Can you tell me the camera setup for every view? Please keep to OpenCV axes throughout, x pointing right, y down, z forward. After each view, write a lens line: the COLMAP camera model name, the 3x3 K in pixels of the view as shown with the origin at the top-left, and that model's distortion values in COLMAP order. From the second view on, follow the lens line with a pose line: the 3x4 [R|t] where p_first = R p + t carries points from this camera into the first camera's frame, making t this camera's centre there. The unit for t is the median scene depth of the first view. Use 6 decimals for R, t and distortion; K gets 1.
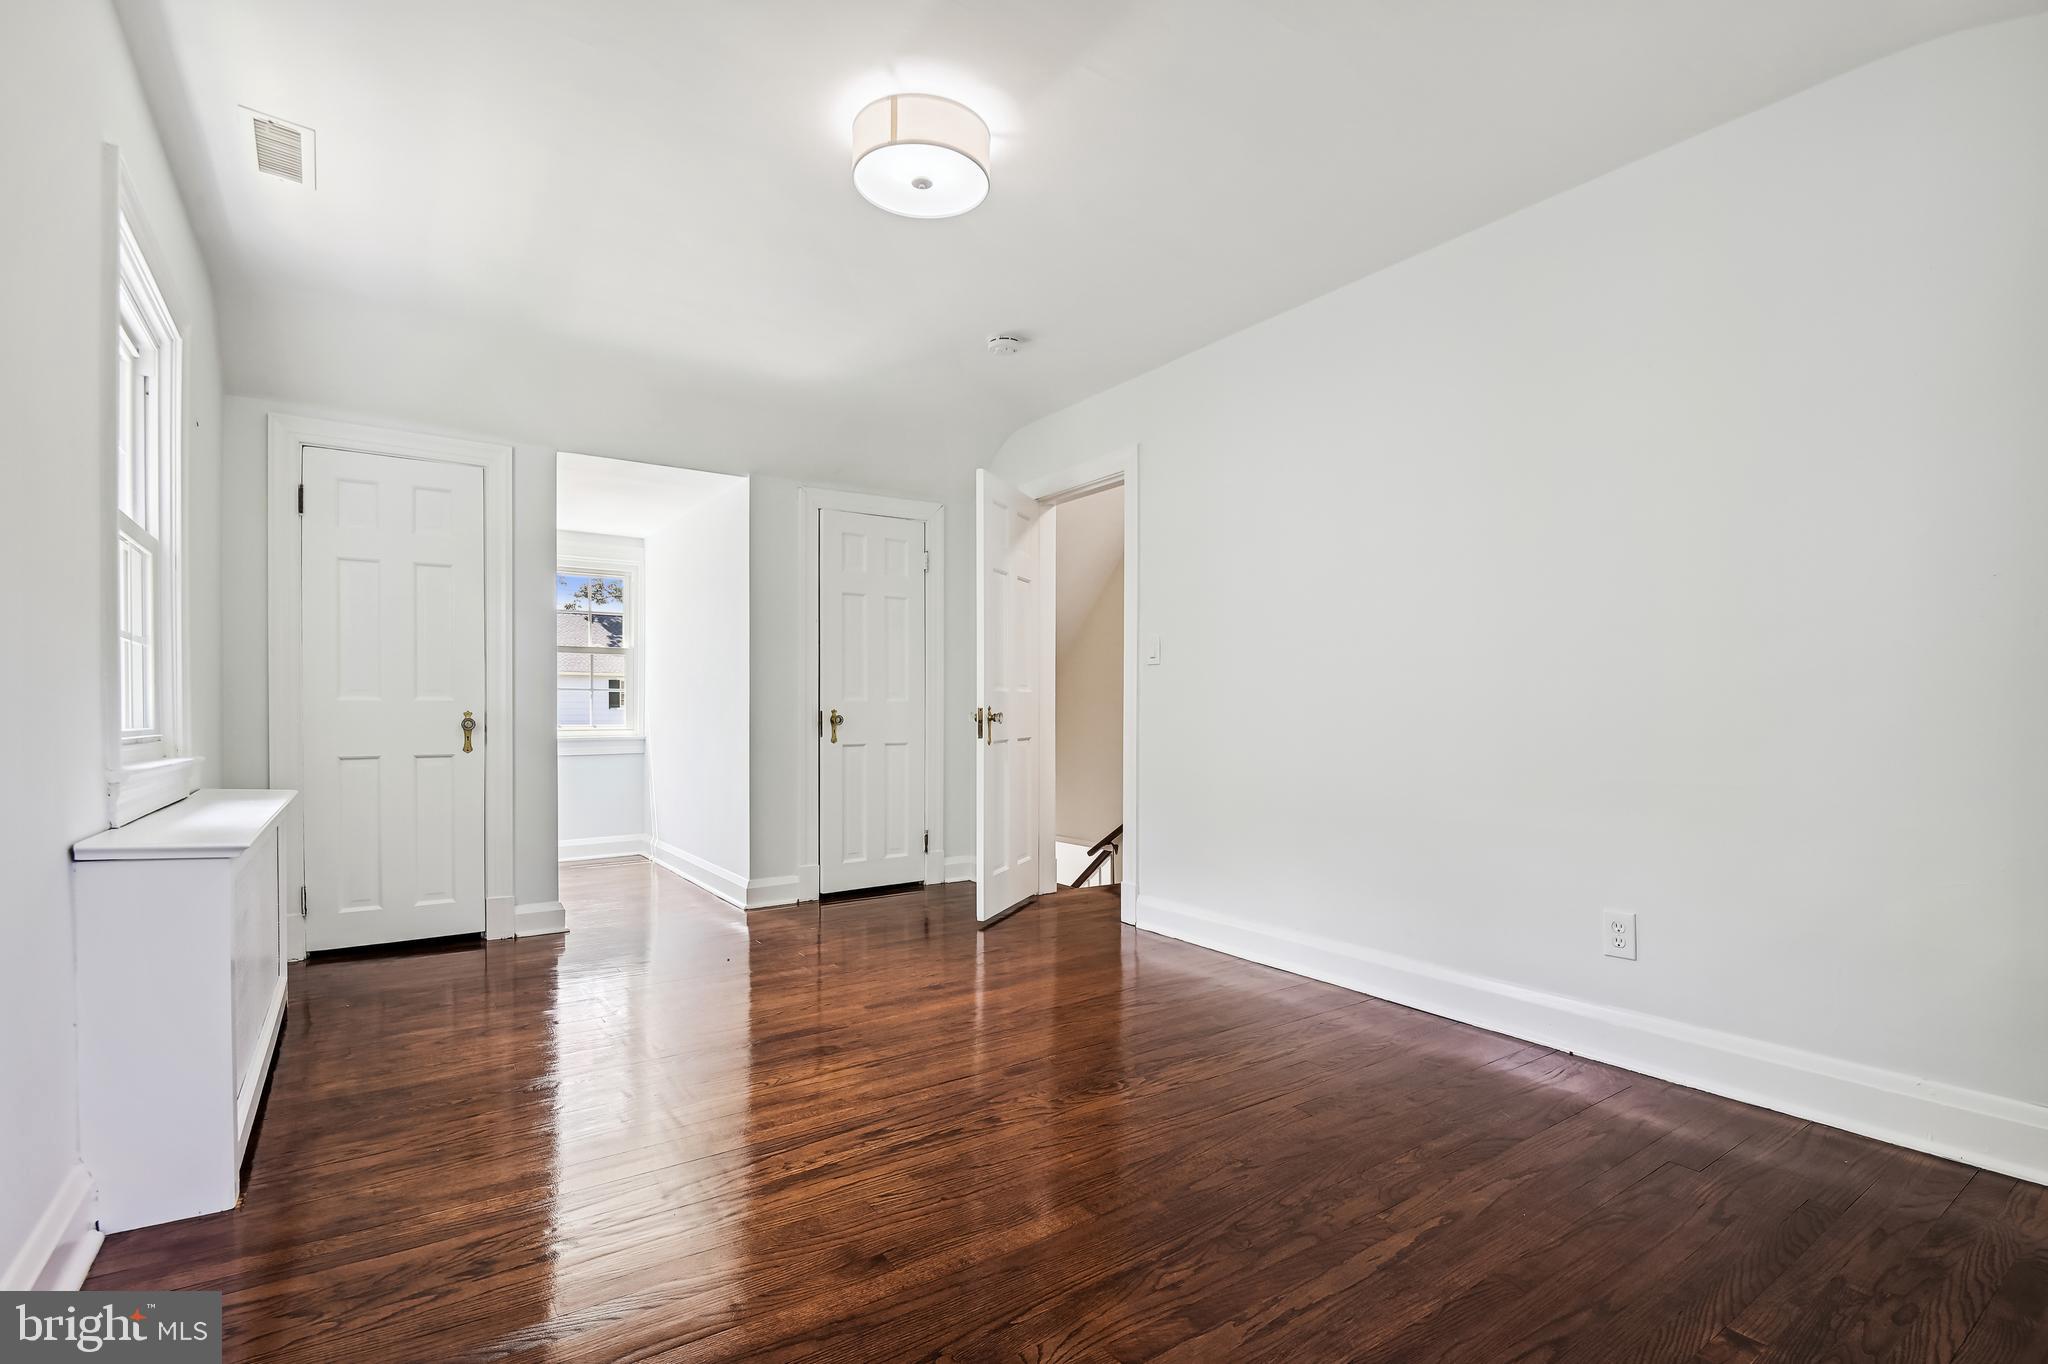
lens RADIAL K [[955.2, 0, 1027.6], [0, 955.2, 700.0], [0, 0, 1]] dist [-0.004443, -0.002384]
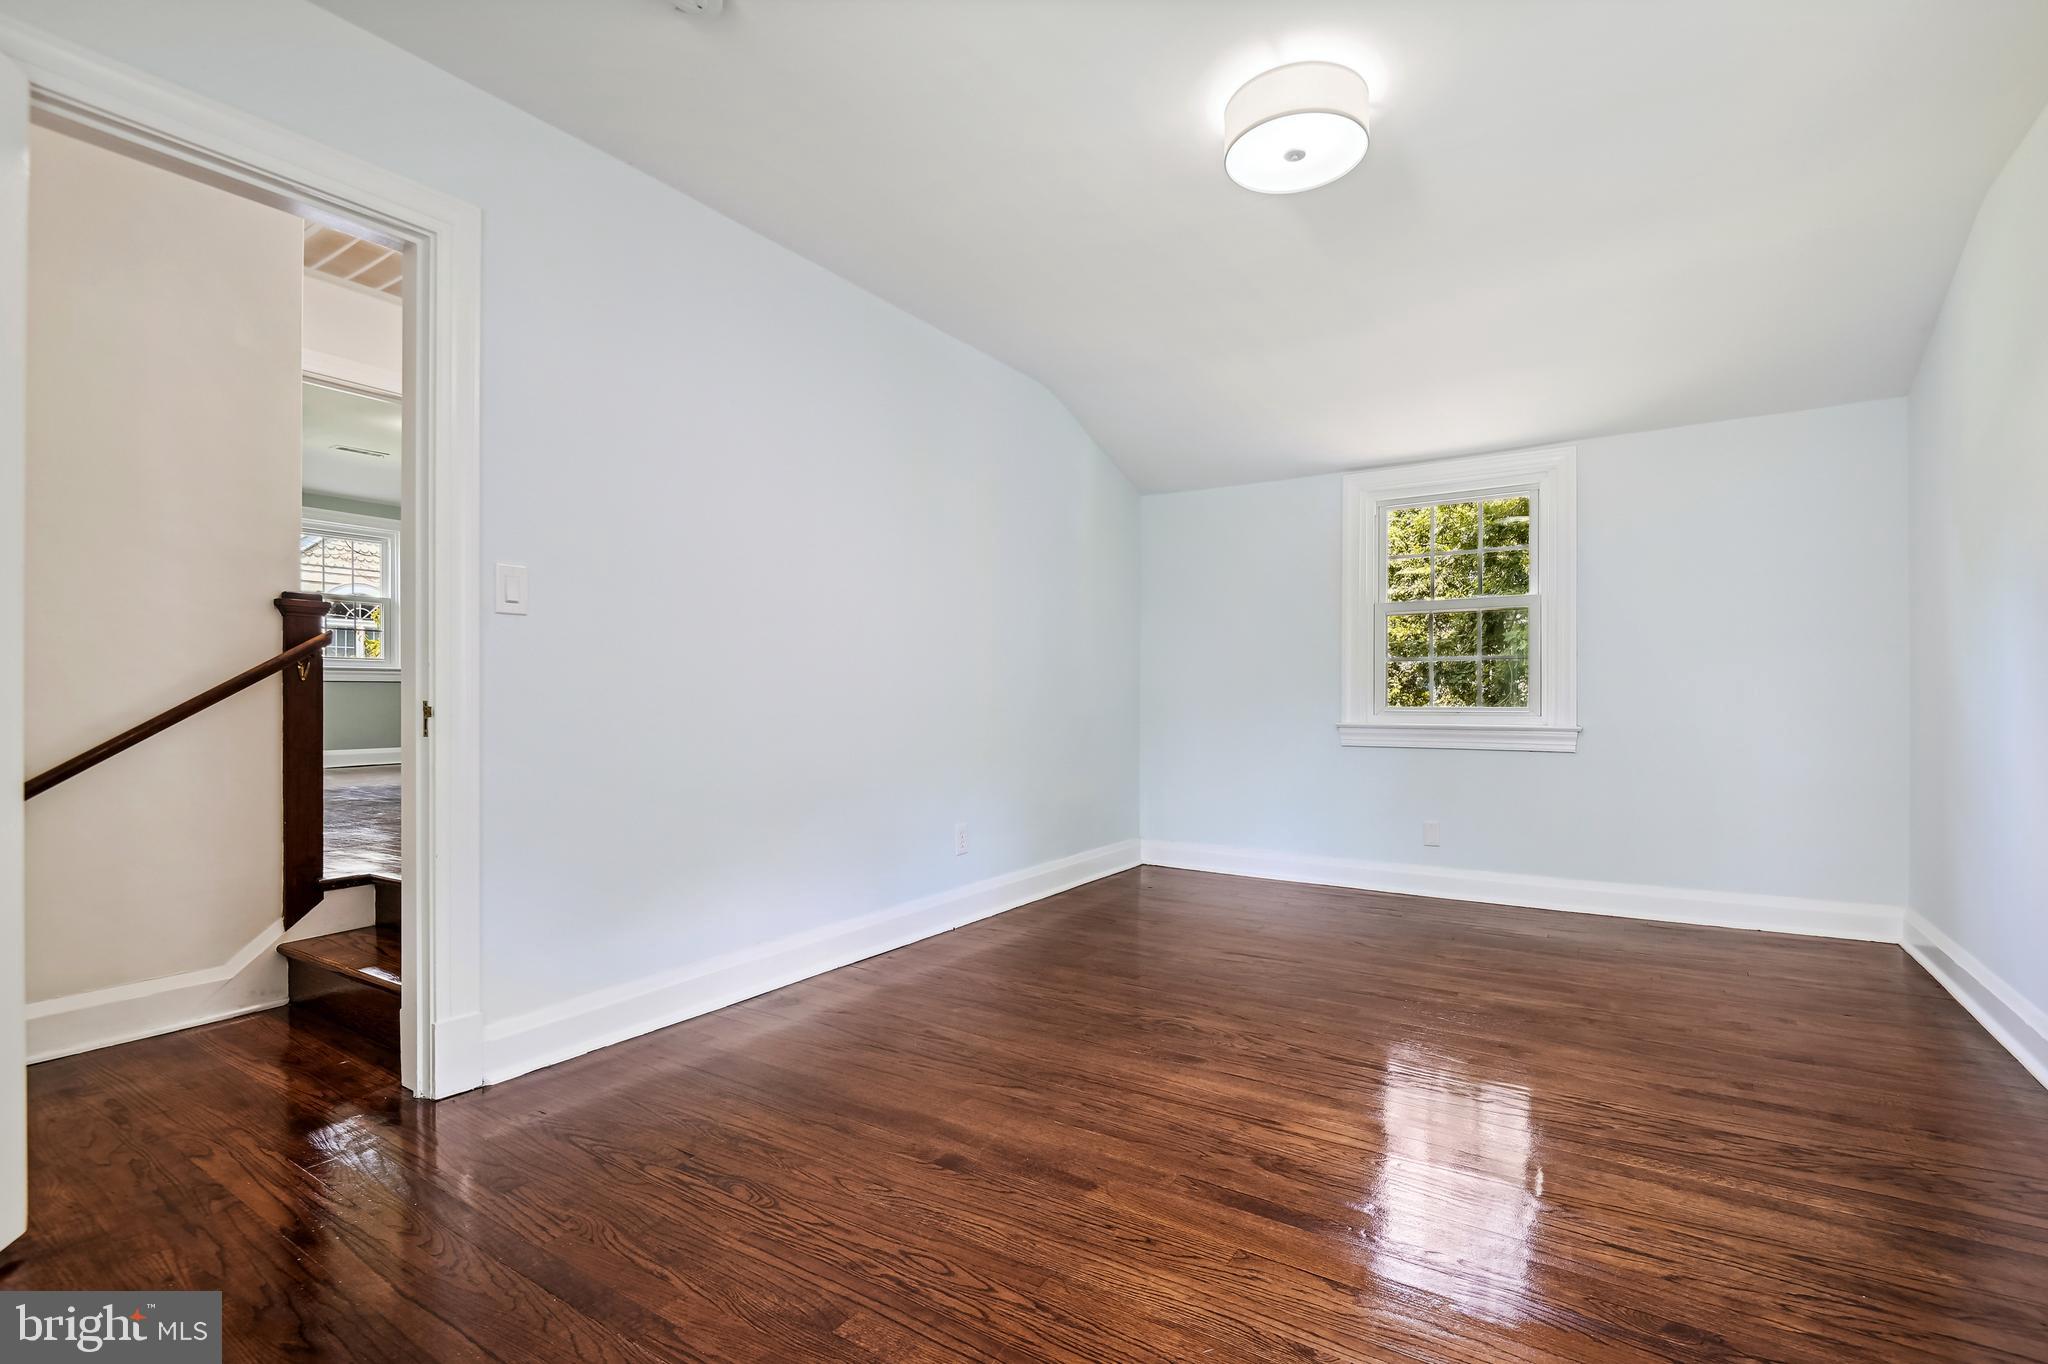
lens RADIAL K [[955.2, 0, 1025.5], [0, 955.2, 682.5], [0, 0, 1]] dist [-0.004443, -0.002384]
pose [[-0.387434, 0.007229, 0.921869, -0.903577], [-0.010366, 0.999872, -0.012197, 0.015161], [-0.921839, -0.014281, -0.387310, 1.630046]]
